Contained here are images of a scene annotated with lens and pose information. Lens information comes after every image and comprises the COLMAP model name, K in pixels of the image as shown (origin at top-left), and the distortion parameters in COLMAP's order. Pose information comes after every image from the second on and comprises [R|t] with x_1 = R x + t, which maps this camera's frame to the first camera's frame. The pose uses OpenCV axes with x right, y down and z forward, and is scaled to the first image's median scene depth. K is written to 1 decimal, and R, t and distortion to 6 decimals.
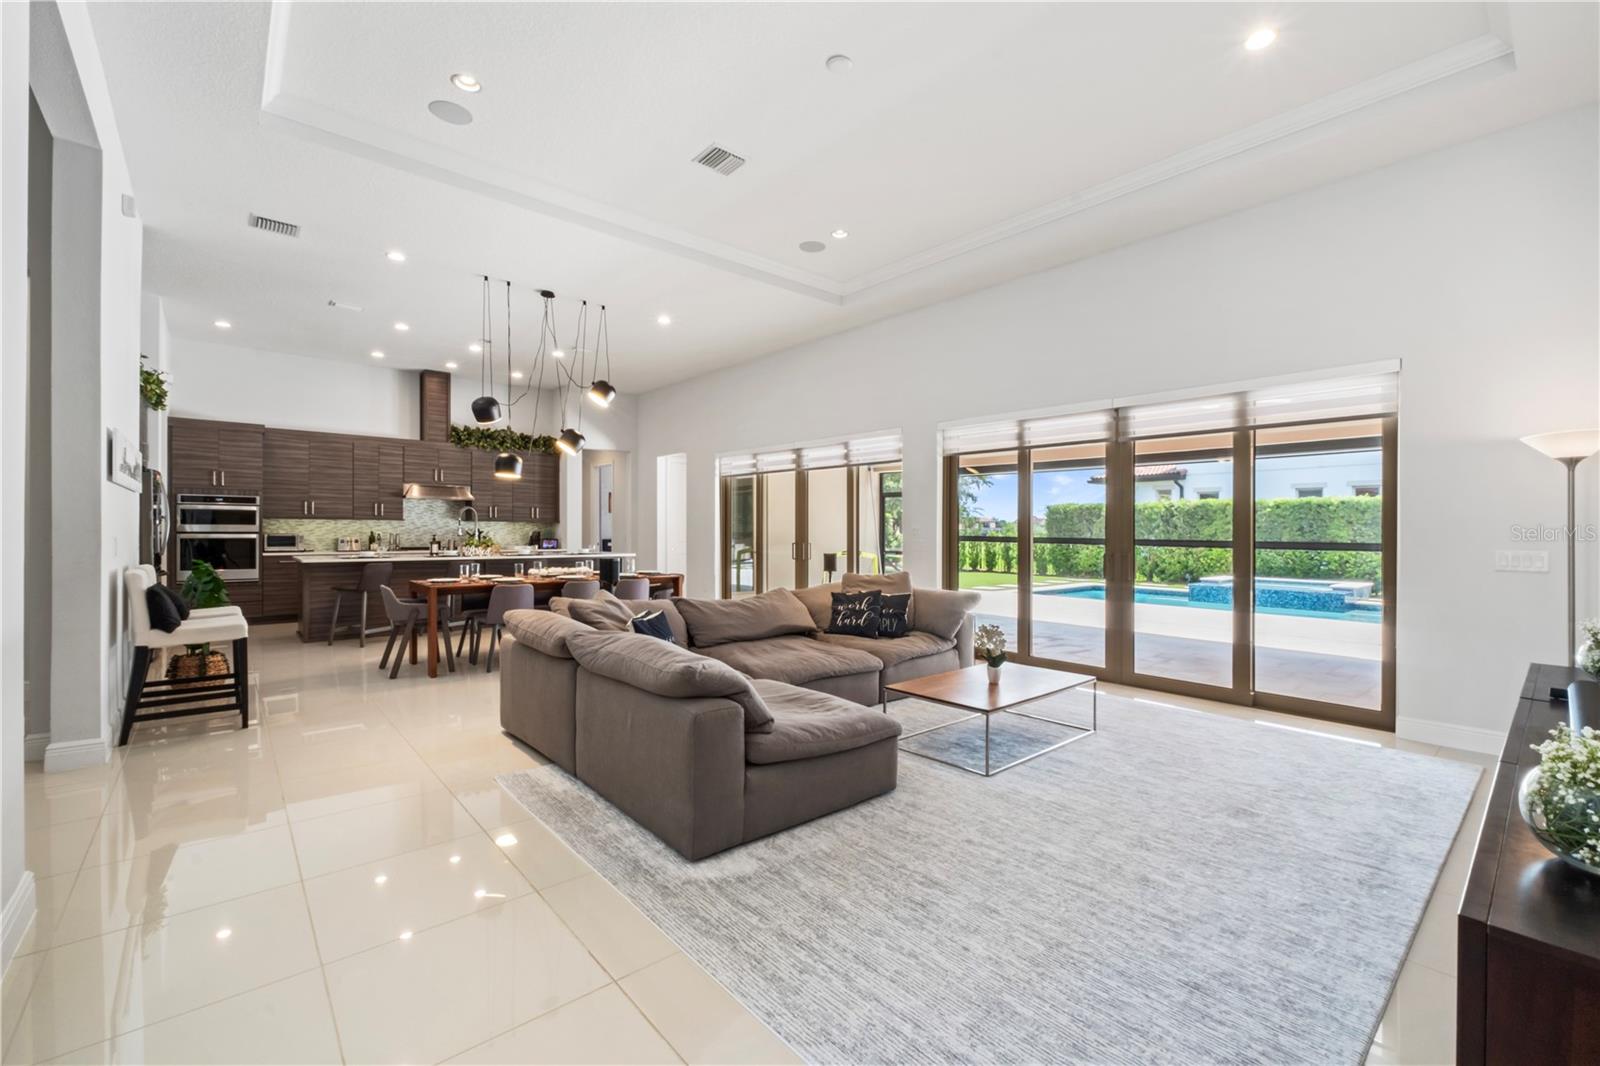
lens RADIAL K [[677.4, 0, 808.9], [0, 677.4, 532.4], [0, 0, 1]] dist [-0.008445, 0.001958]
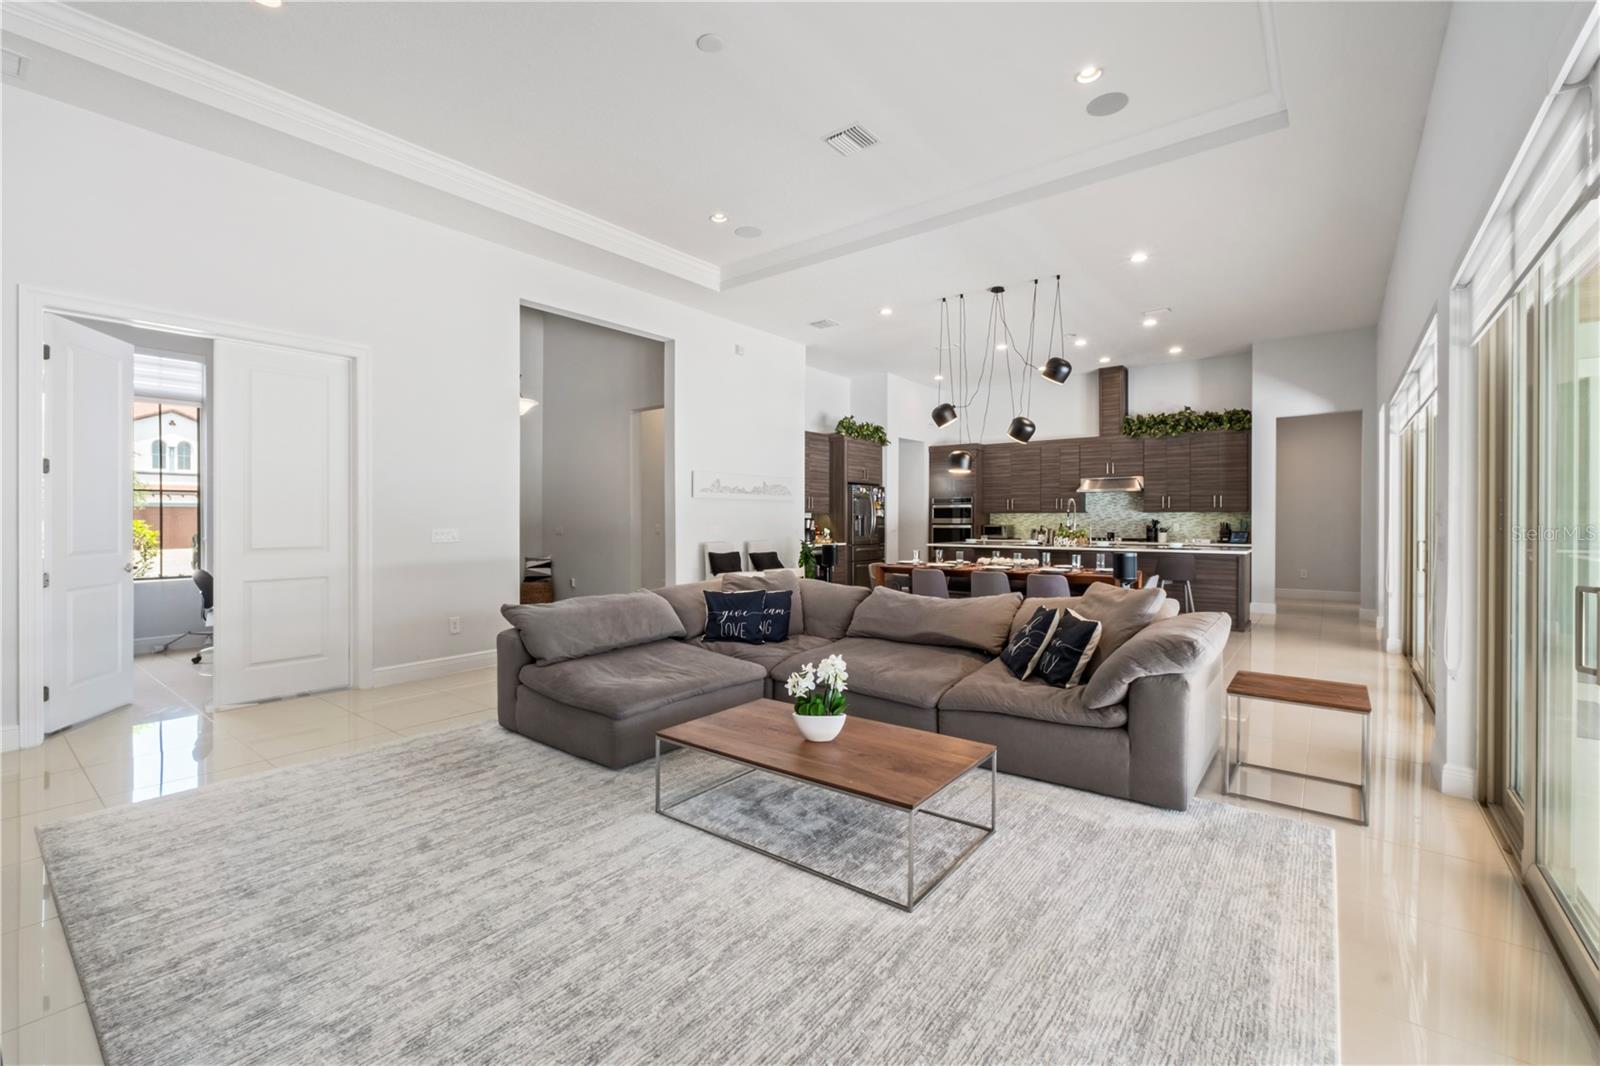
lens RADIAL K [[677.4, 0, 798.1], [0, 677.4, 527.9], [0, 0, 1]] dist [-0.008445, 0.001958]
pose [[0.188459, 0.004429, -0.982071, 0.388459], [-0.001826, 0.999990, 0.004159, 0.002989], [0.982079, 0.001009, 0.188465, 0.352945]]
